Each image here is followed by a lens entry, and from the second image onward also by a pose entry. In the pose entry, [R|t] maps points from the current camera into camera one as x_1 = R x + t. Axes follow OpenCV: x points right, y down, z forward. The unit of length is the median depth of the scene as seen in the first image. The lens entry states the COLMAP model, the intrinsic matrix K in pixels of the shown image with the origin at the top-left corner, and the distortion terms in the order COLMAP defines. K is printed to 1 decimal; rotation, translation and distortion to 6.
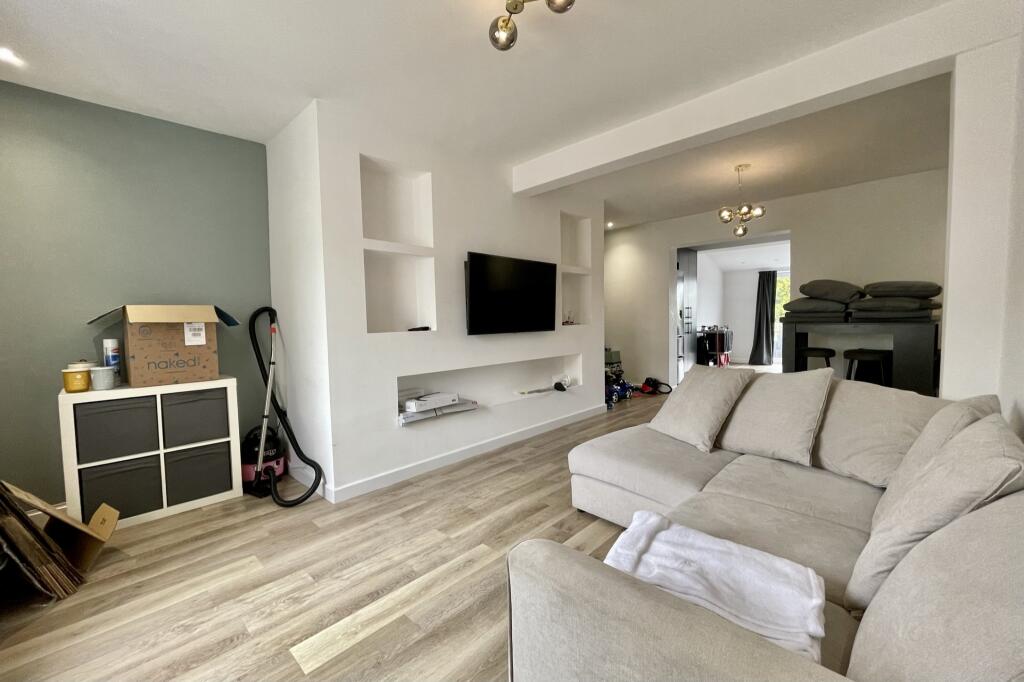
lens RADIAL K [[414.2, 0, 512.9], [0, 414.2, 339.5], [0, 0, 1]] dist [-0.002539, -0.000354]
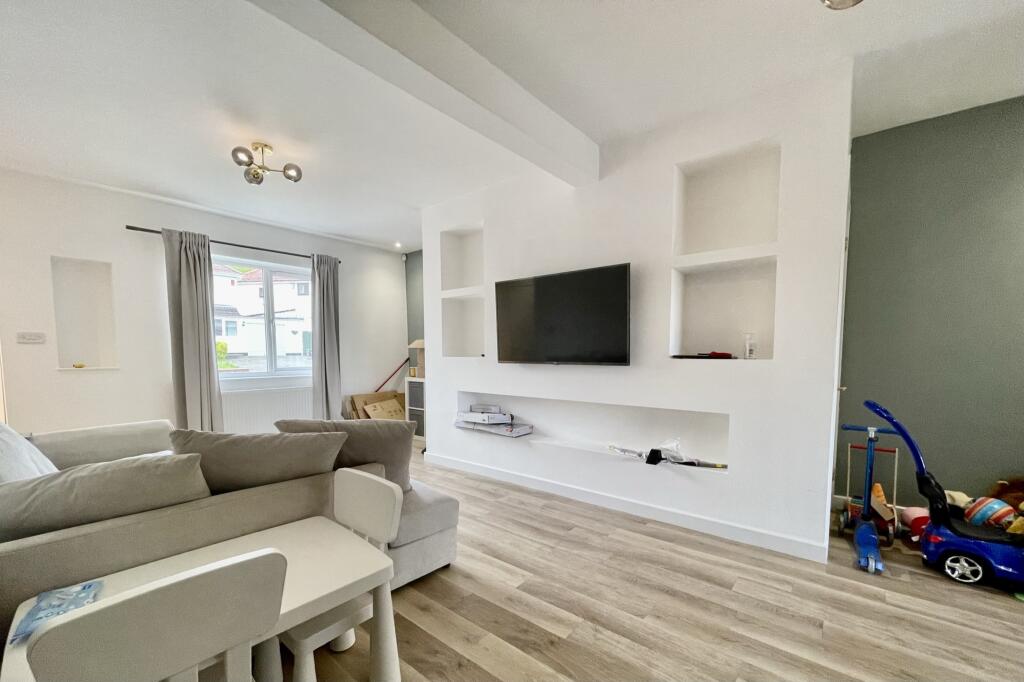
lens RADIAL K [[414.2, 0, 518.8], [0, 414.2, 382.9], [0, 0, 1]] dist [-0.002539, -0.000354]
pose [[0.064539, 0.084193, -0.994357, 0.937860], [-0.054703, 0.995235, 0.080717, -0.046342], [0.996415, 0.049185, 0.068837, 0.983076]]
